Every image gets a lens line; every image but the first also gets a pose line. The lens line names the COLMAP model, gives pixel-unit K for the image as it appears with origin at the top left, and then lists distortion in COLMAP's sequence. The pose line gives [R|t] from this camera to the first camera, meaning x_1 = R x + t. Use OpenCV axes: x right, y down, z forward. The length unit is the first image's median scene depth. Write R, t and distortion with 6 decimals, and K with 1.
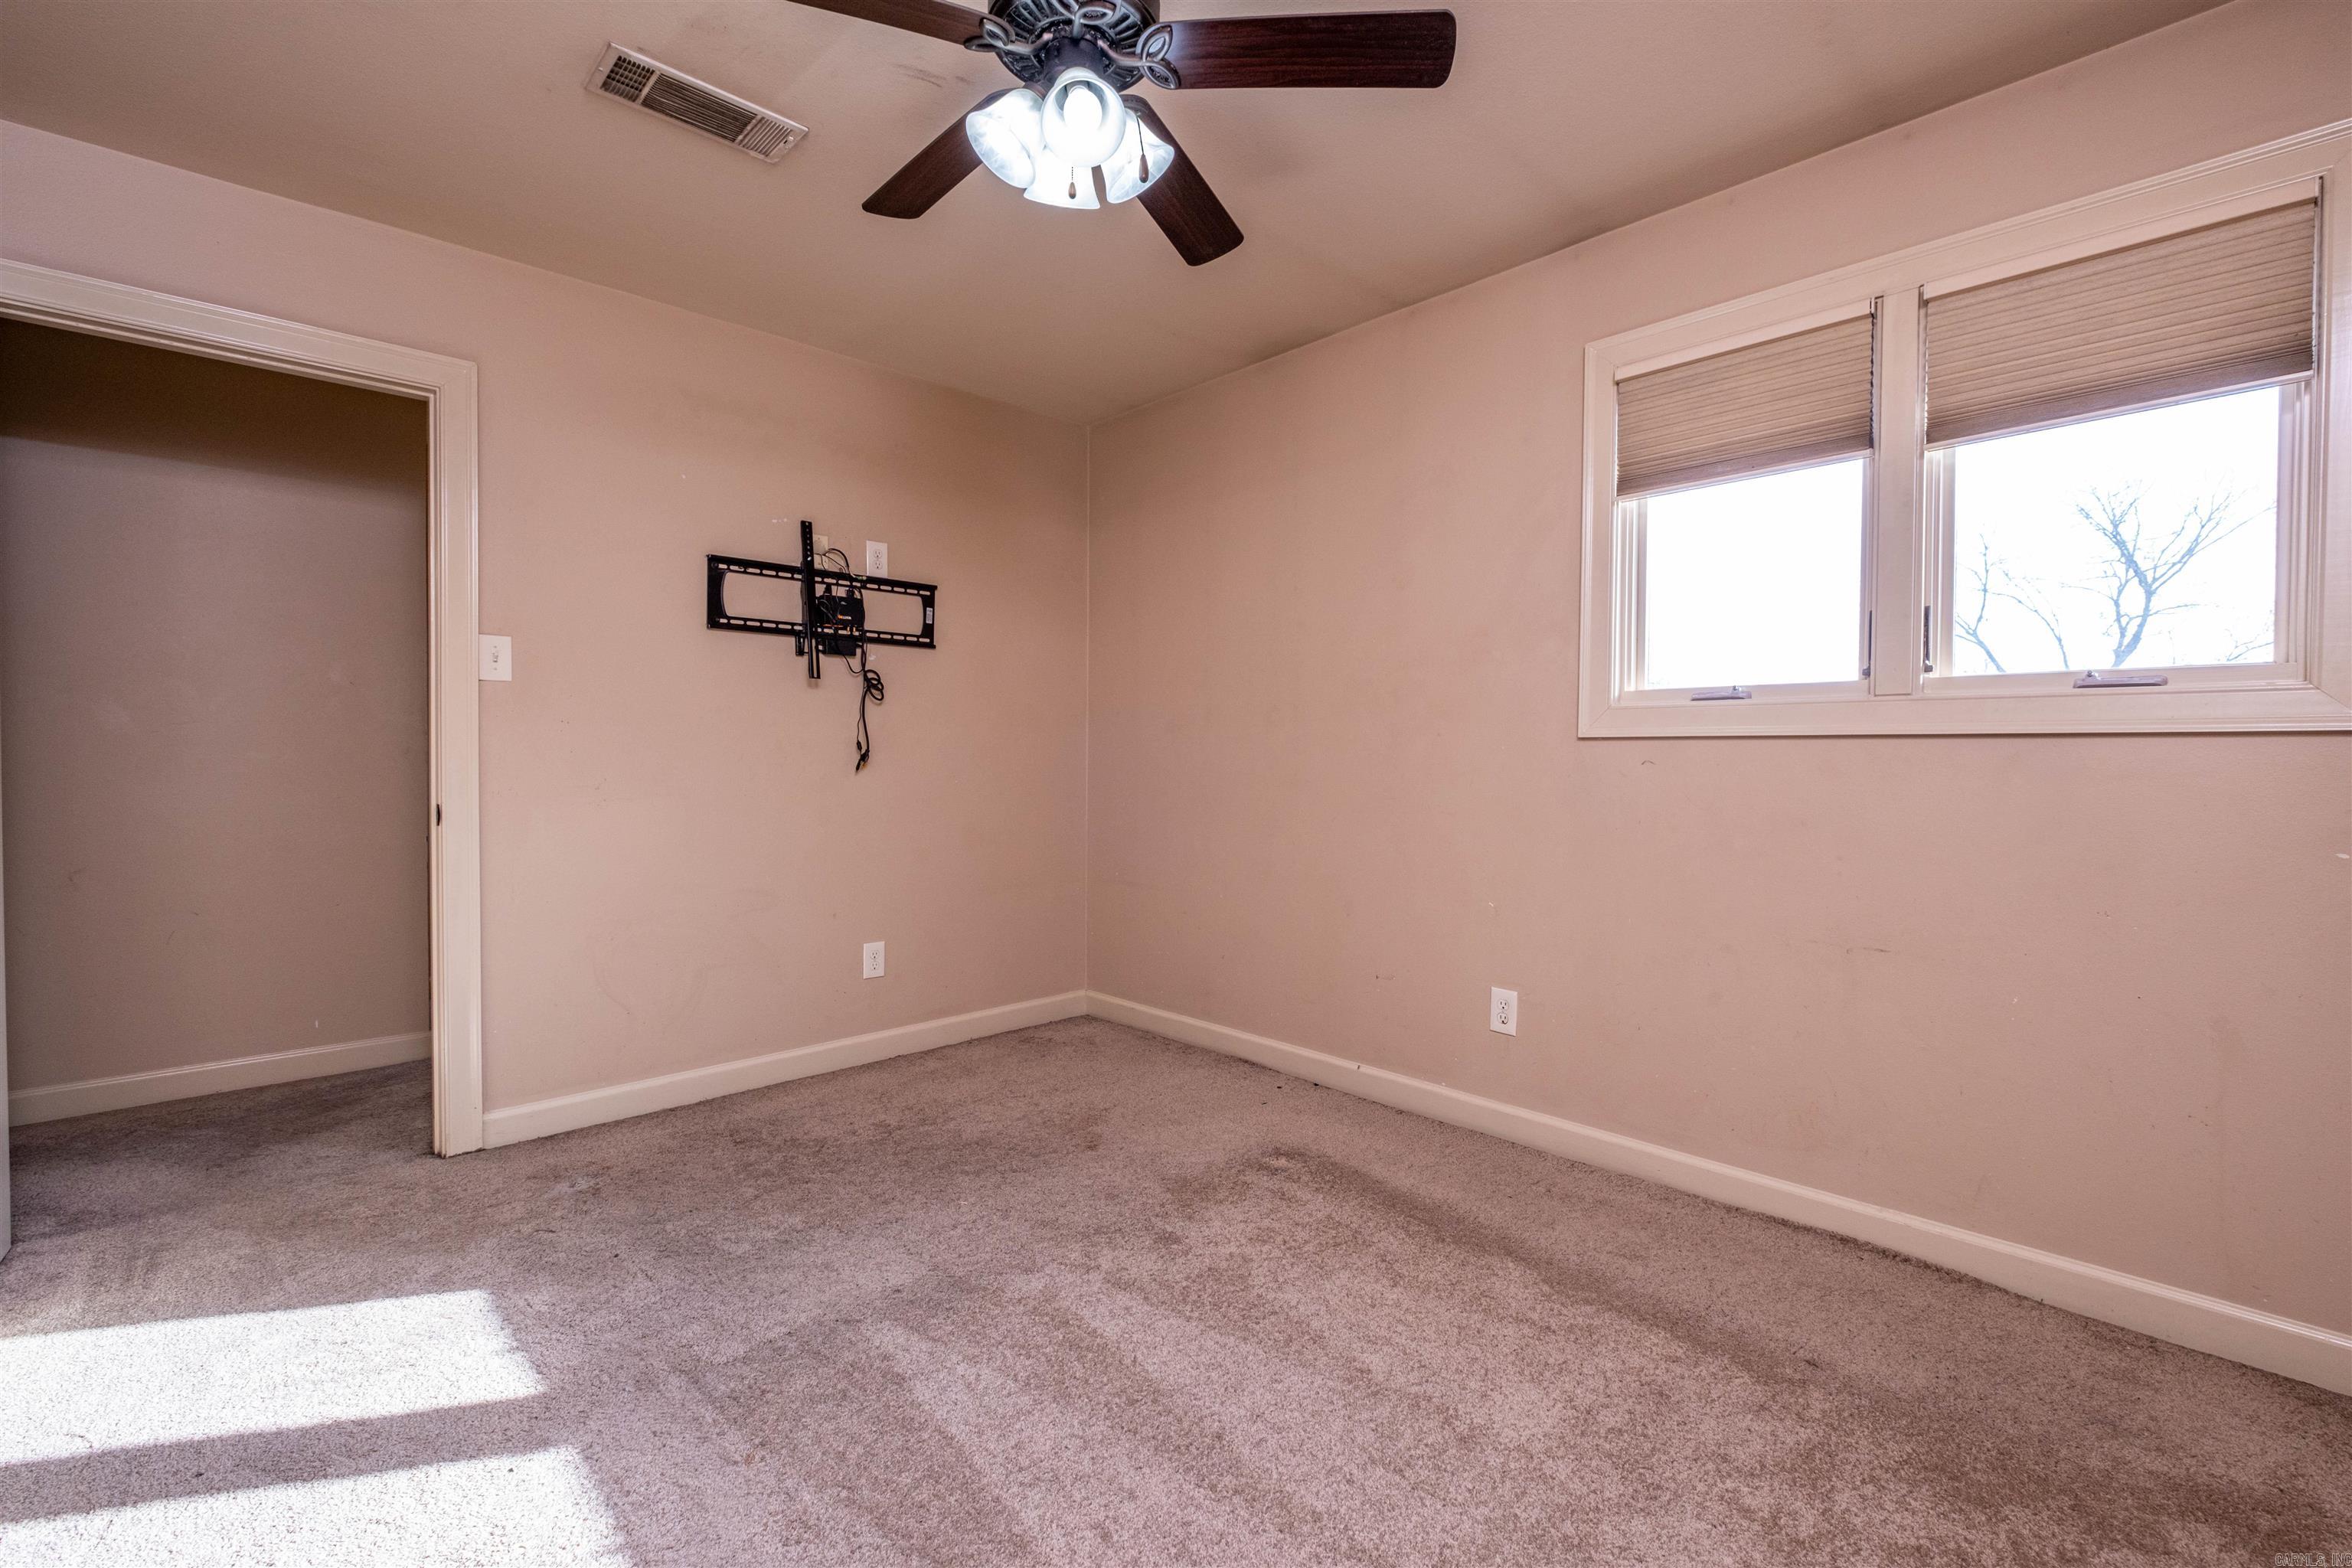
lens RADIAL K [[1010.5, 0, 1174.6], [0, 1010.5, 770.3], [0, 0, 1]] dist [-0.000248, -0.001866]
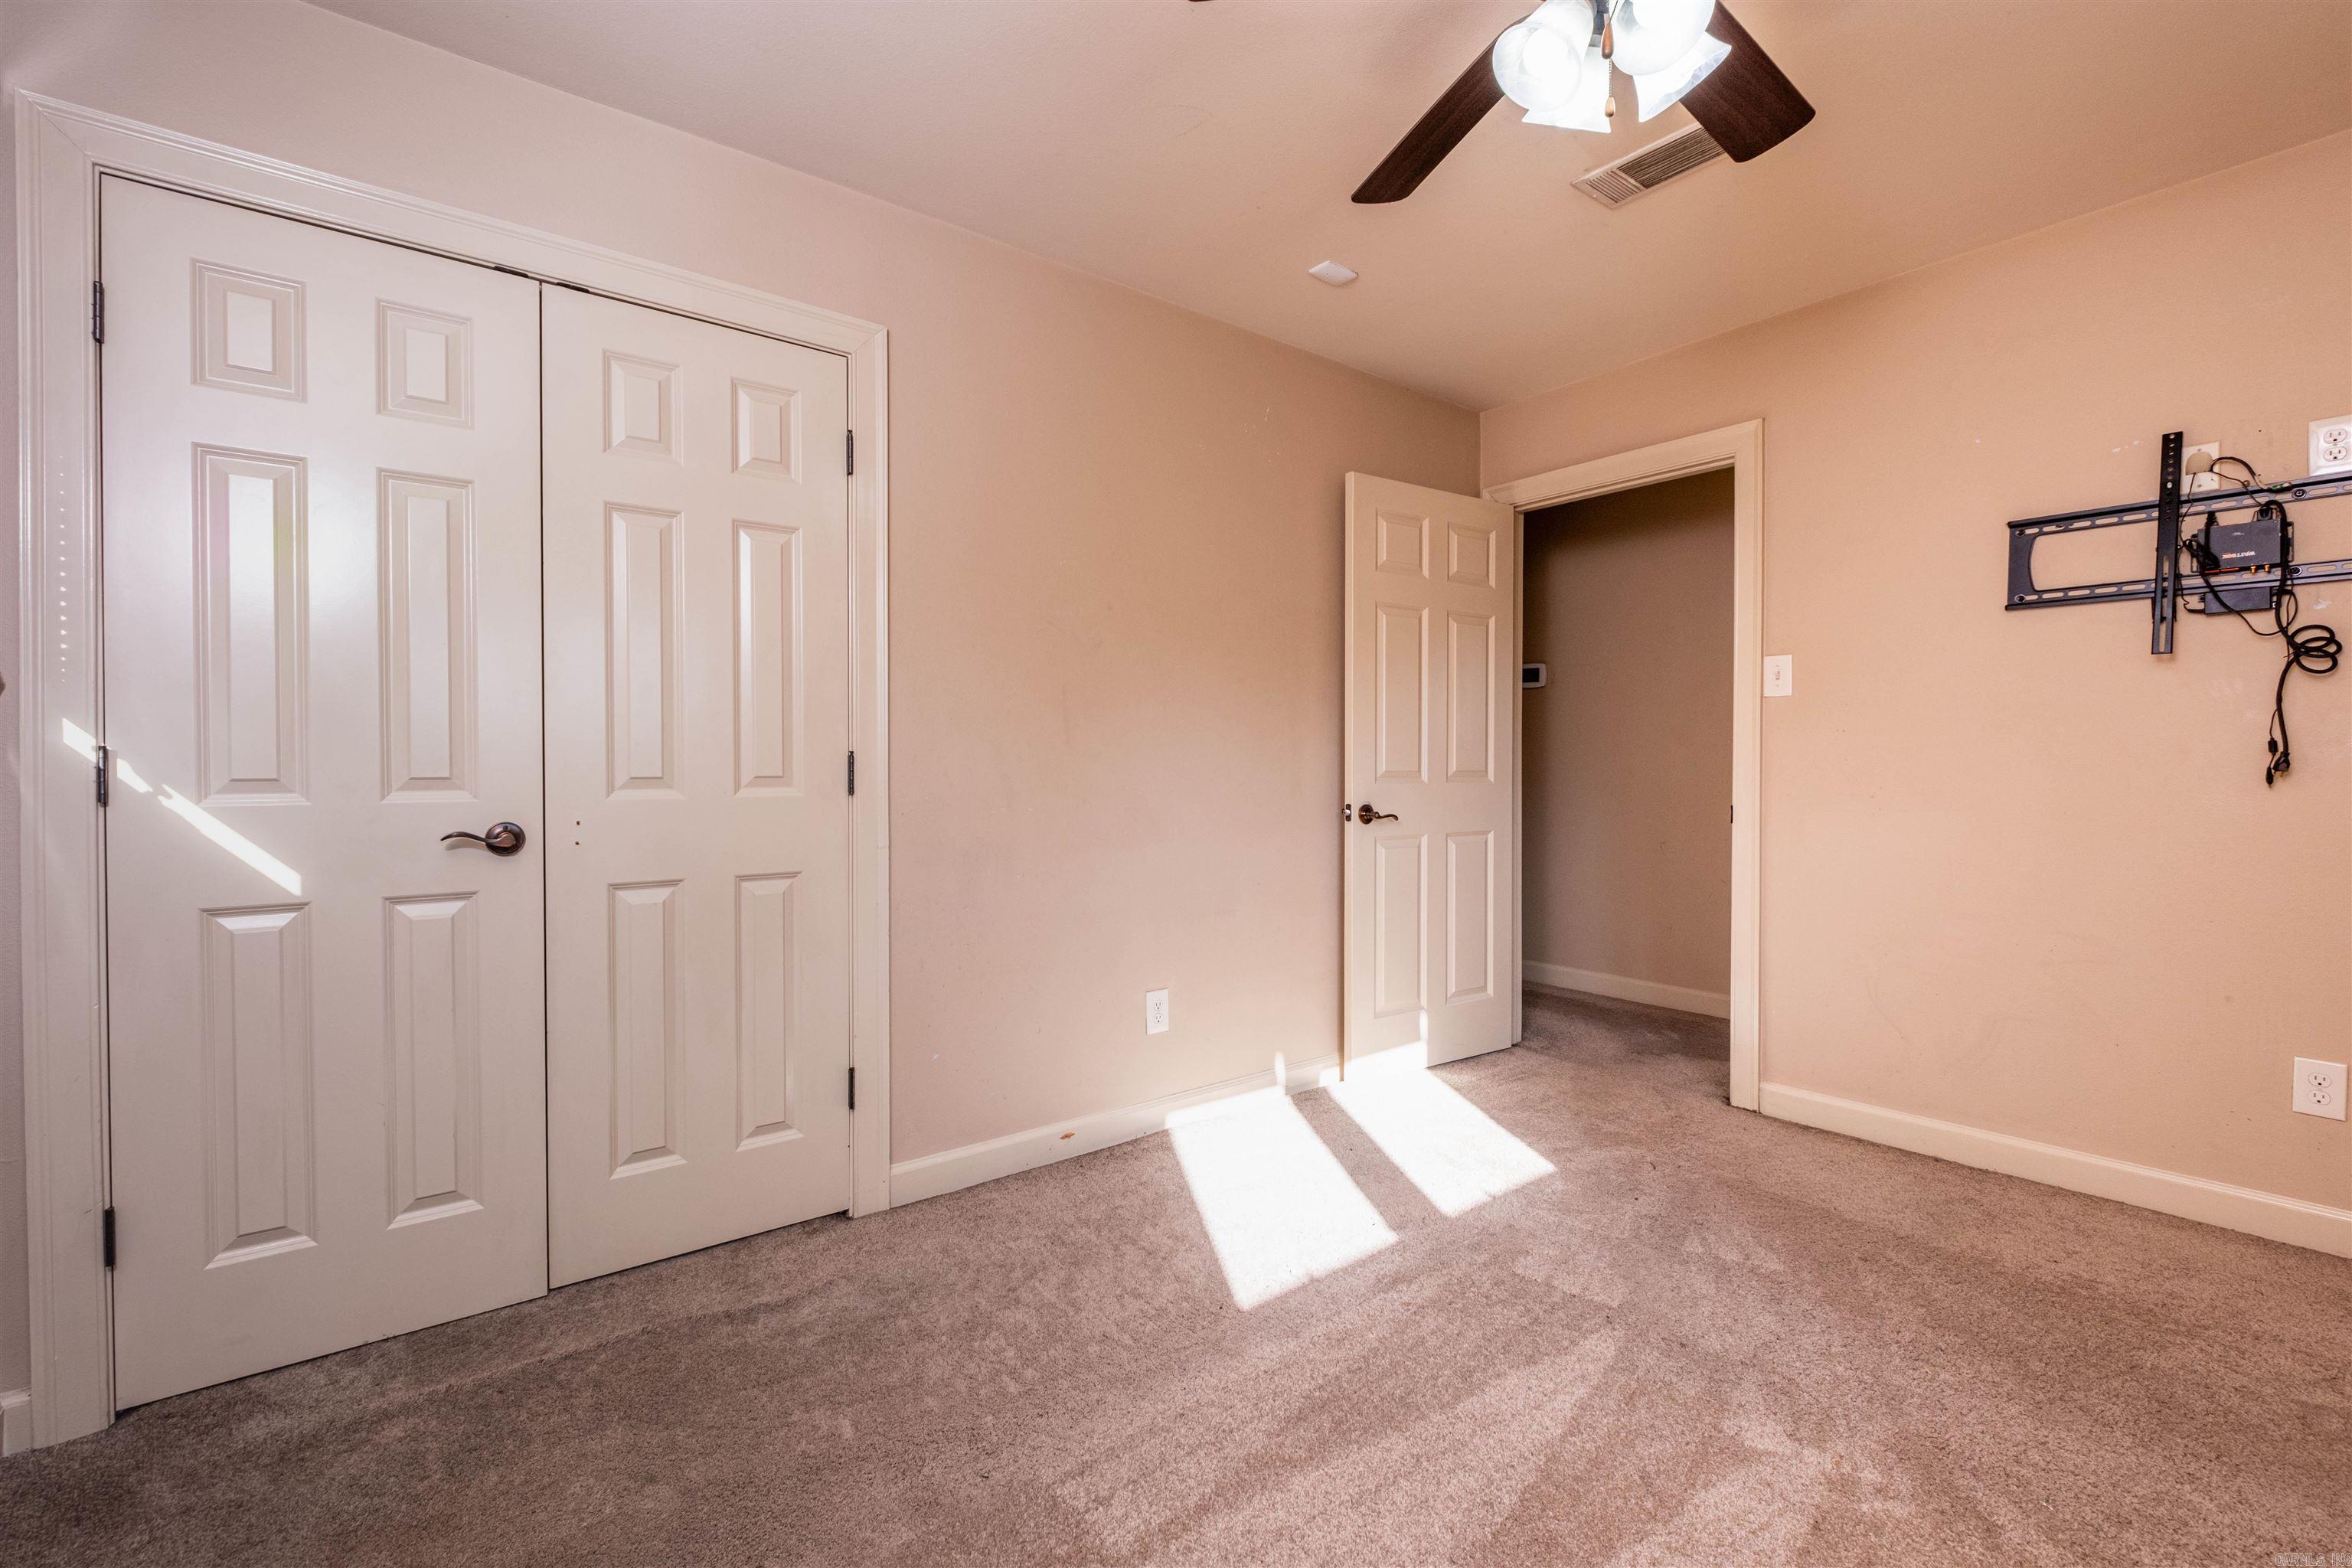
lens RADIAL K [[1010.5, 0, 1183.8], [0, 1010.5, 772.7], [0, 0, 1]] dist [-0.000248, -0.001866]
pose [[-0.085255, 0.004679, -0.996348, 0.427334], [-0.011858, 0.999913, 0.005710, -0.002999], [0.996289, 0.012301, -0.085192, 0.390294]]
